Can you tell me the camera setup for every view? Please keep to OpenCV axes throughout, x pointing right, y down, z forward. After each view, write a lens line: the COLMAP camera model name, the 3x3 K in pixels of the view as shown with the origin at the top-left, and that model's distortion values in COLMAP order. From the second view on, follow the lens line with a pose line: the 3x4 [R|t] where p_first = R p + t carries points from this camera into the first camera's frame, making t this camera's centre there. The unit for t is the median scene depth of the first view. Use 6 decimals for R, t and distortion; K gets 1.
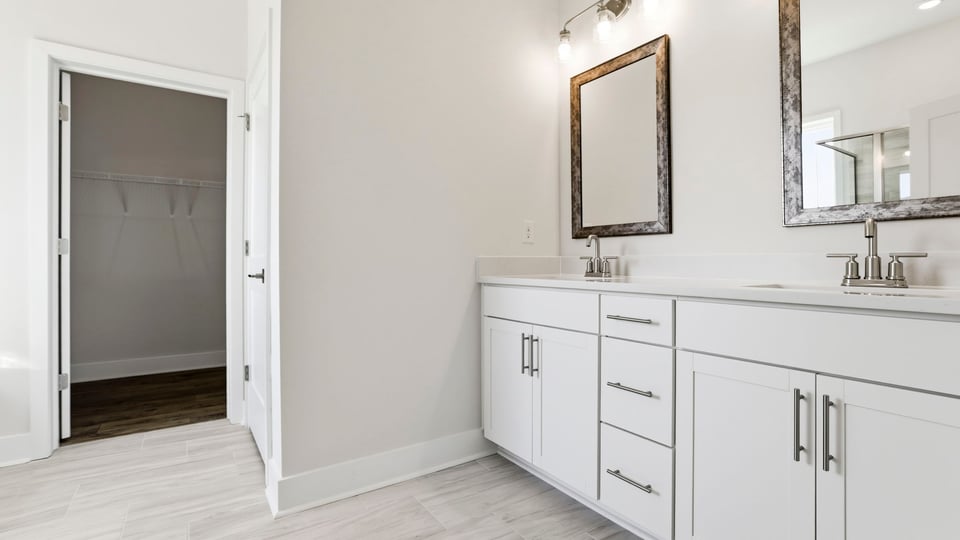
lens RADIAL K [[439.5, 0, 483.1], [0, 439.5, 265.4], [0, 0, 1]] dist [-0.034543, 0.014731]
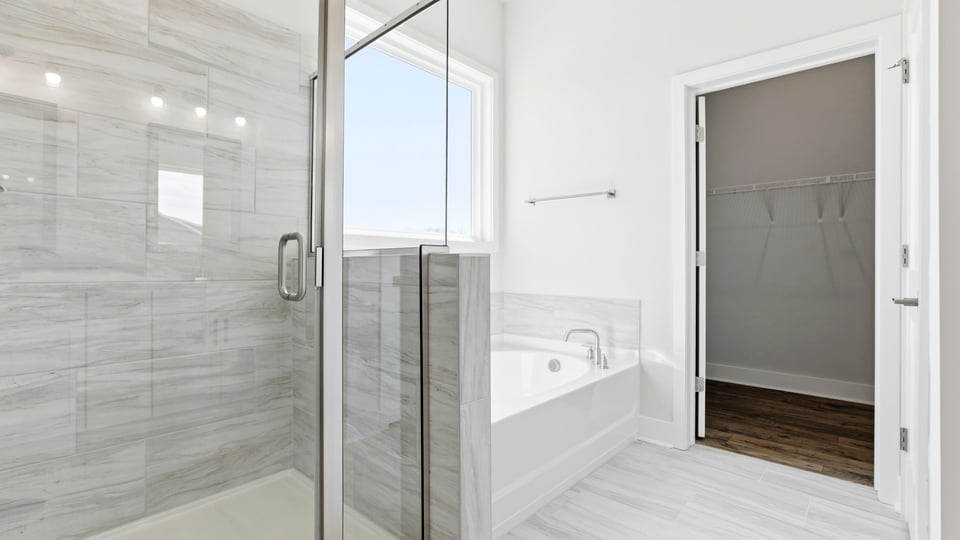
lens RADIAL K [[439.5, 0, 483.1], [0, 439.5, 265.4], [0, 0, 1]] dist [-0.034543, 0.014731]
pose [[0.242442, -0.001634, -0.970164, -0.048199], [-0.012888, 0.999905, -0.004905, -0.014023], [0.970080, 0.013693, 0.242398, 0.197064]]
